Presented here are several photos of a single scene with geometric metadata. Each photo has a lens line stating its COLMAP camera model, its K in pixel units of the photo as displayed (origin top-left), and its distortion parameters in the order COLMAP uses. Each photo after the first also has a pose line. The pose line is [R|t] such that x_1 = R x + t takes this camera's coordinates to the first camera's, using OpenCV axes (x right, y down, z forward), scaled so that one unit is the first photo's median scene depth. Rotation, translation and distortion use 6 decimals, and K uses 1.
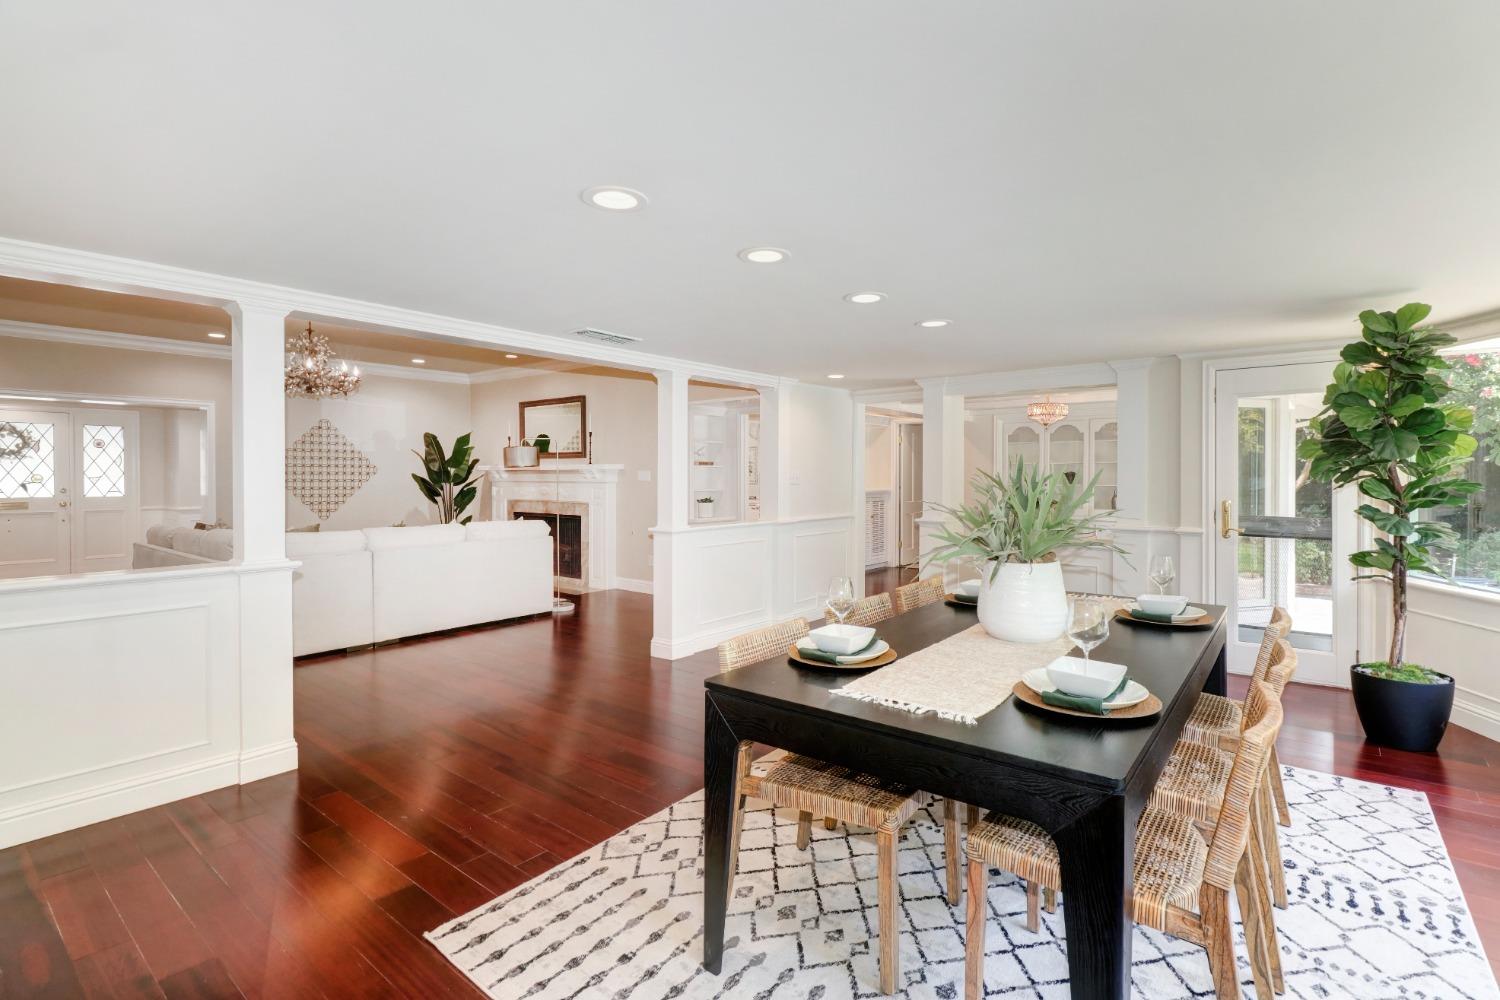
lens RADIAL K [[705.1, 0, 745.7], [0, 705.1, 486.6], [0, 0, 1]] dist [-0.004437, 0.000884]
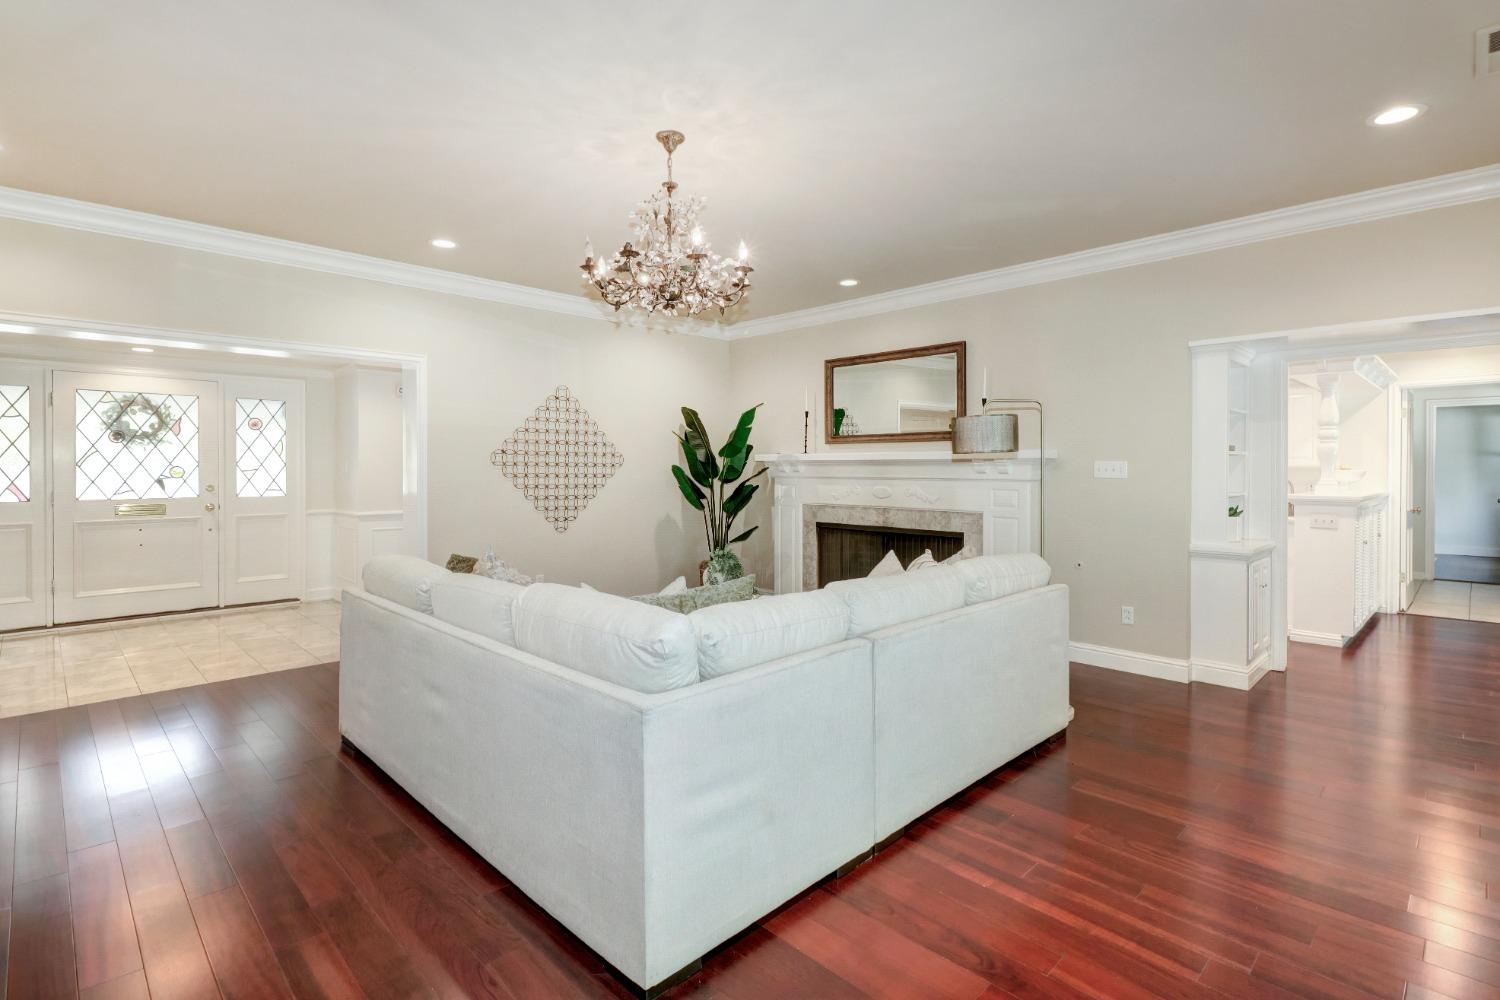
lens RADIAL K [[705.1, 0, 756.8], [0, 705.1, 479.8], [0, 0, 1]] dist [-0.004437, 0.000884]
pose [[0.994470, 0.003031, -0.104974, -0.331141], [-0.003310, 0.999991, -0.002482, -0.003271], [0.104966, 0.002816, 0.994472, 0.334540]]
